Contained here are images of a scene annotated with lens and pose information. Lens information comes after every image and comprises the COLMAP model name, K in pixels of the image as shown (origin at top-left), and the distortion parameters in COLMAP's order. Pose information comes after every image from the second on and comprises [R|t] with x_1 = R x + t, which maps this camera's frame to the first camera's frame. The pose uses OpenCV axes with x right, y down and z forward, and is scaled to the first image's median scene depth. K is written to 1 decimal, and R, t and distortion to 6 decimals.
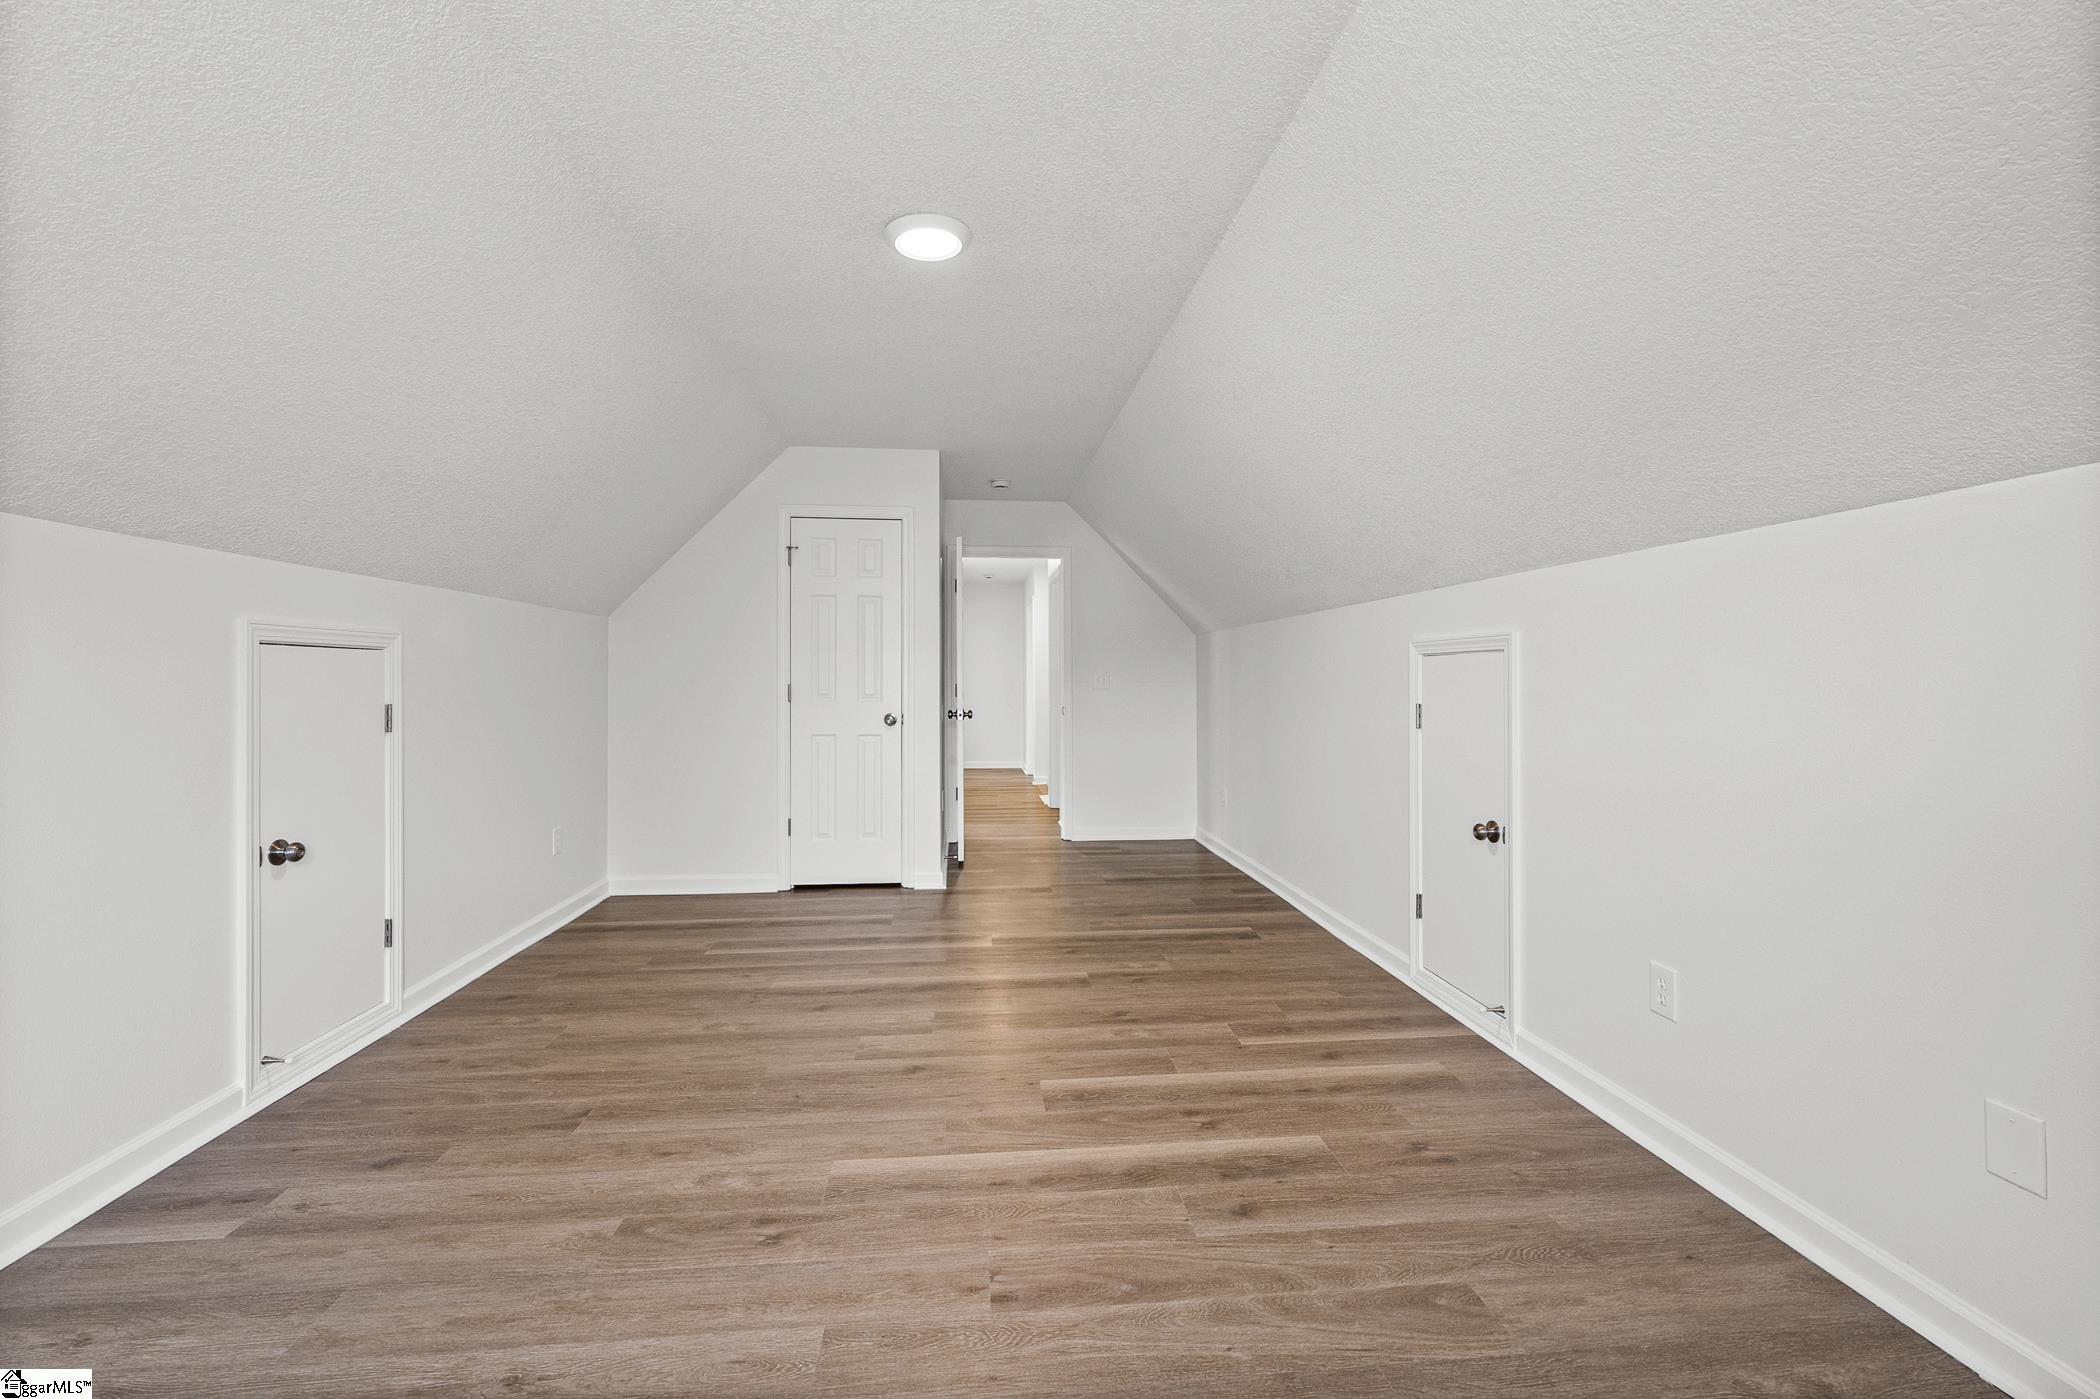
lens RADIAL K [[840.0, 0, 1059.7], [0, 840.0, 686.5], [0, 0, 1]] dist [-0.000926, -0.000463]
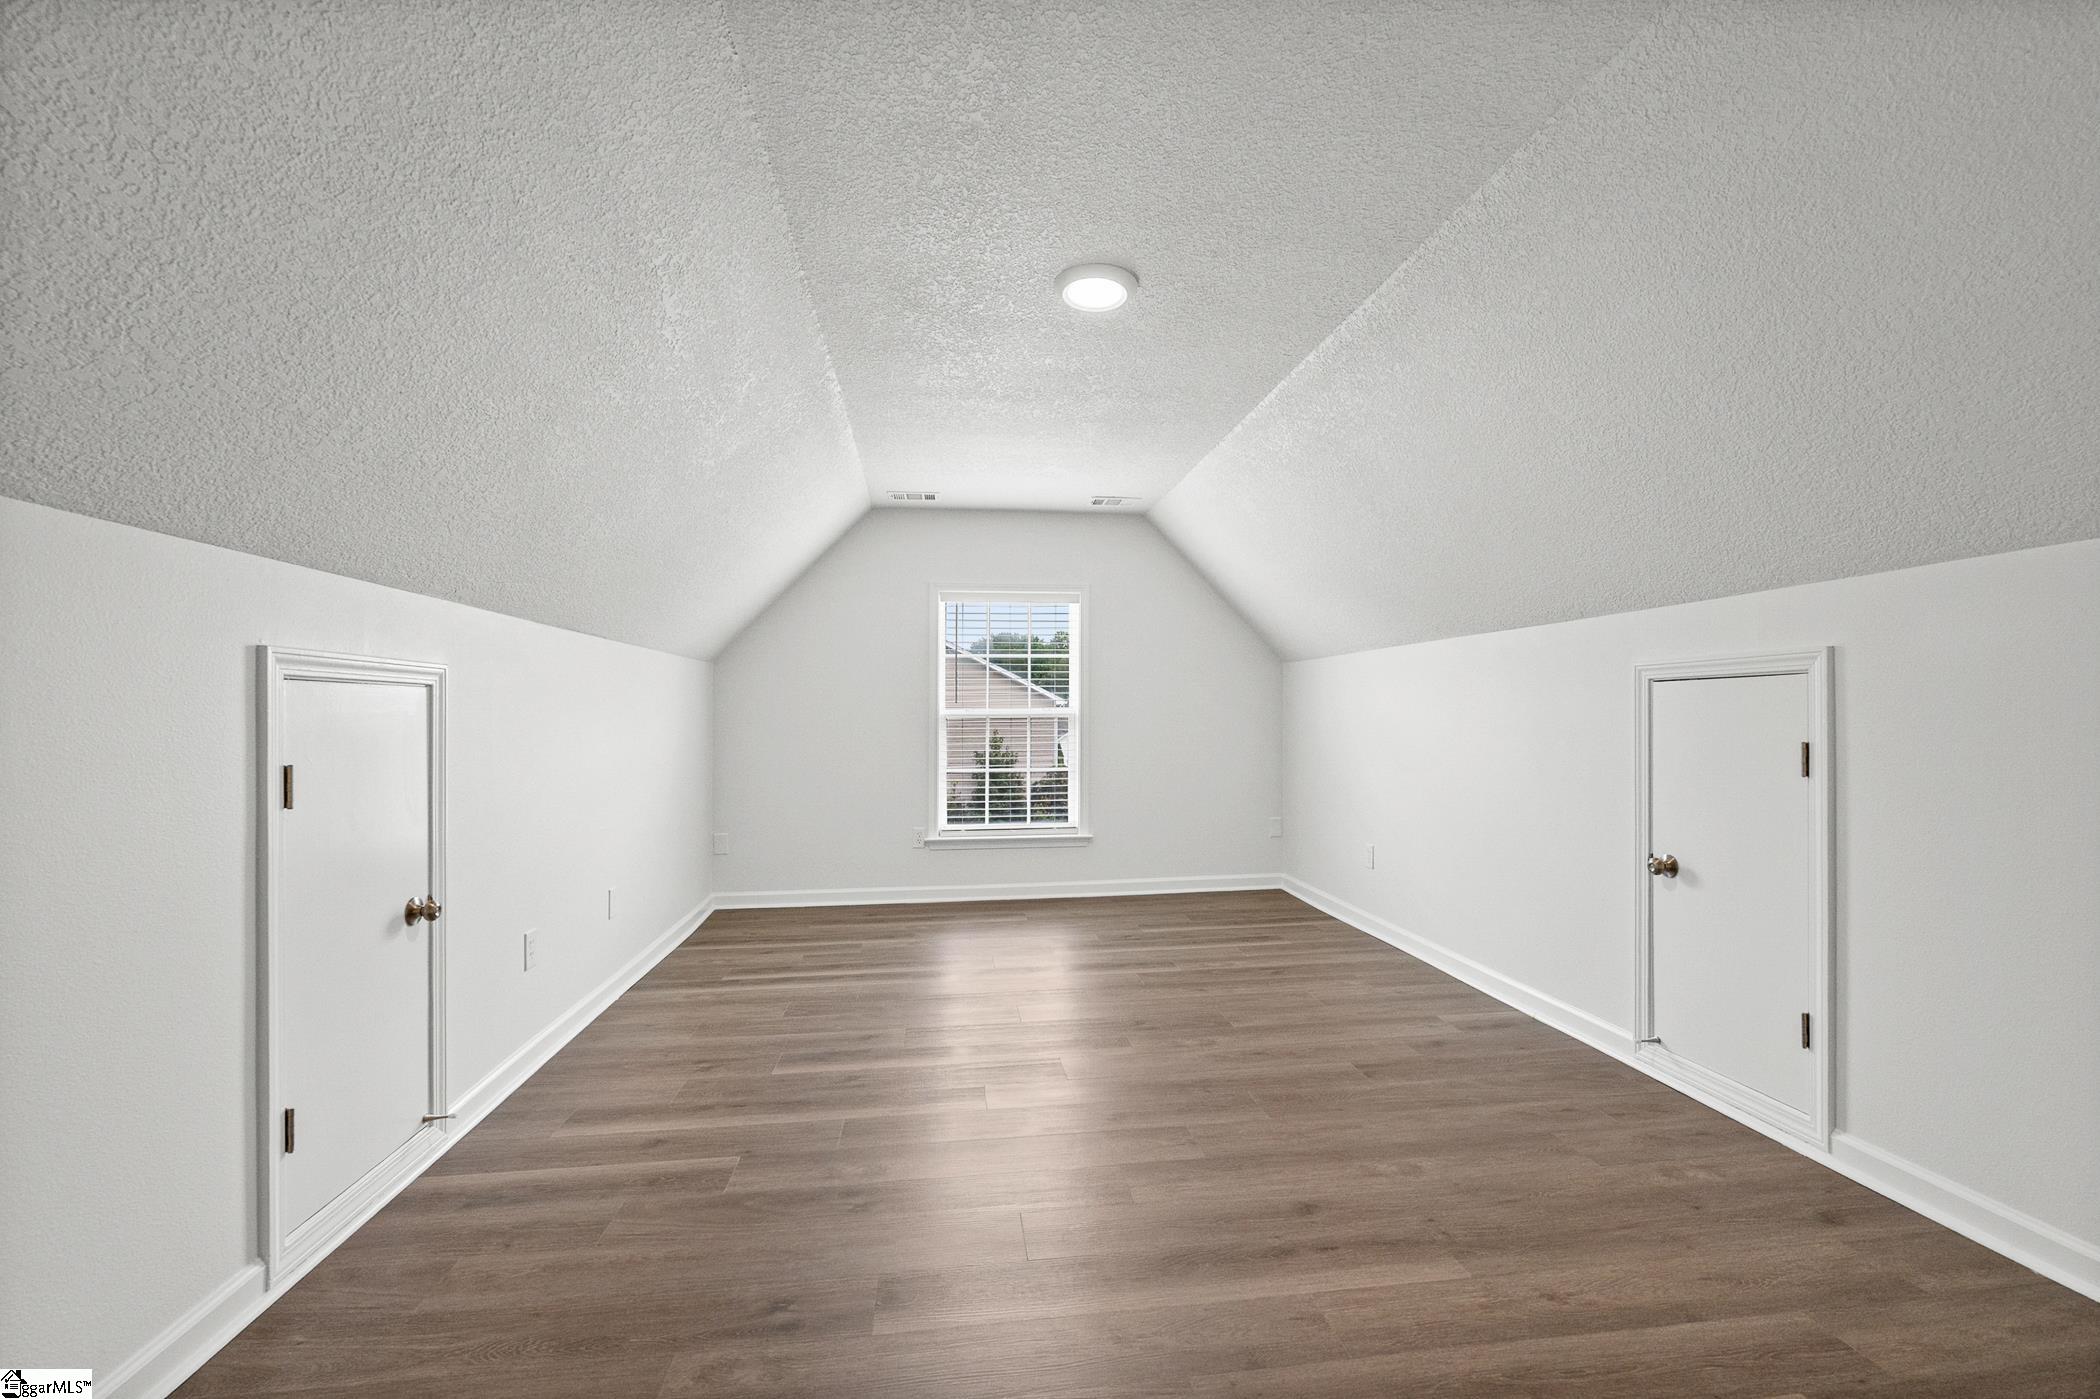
lens RADIAL K [[840.0, 0, 1045.4], [0, 840.0, 710.0], [0, 0, 1]] dist [-0.000926, -0.000463]
pose [[-0.999927, 0.006979, -0.009860, -0.087781], [0.006986, 0.999975, -0.000587, -0.014294], [0.009856, -0.000656, -0.999951, 2.008968]]
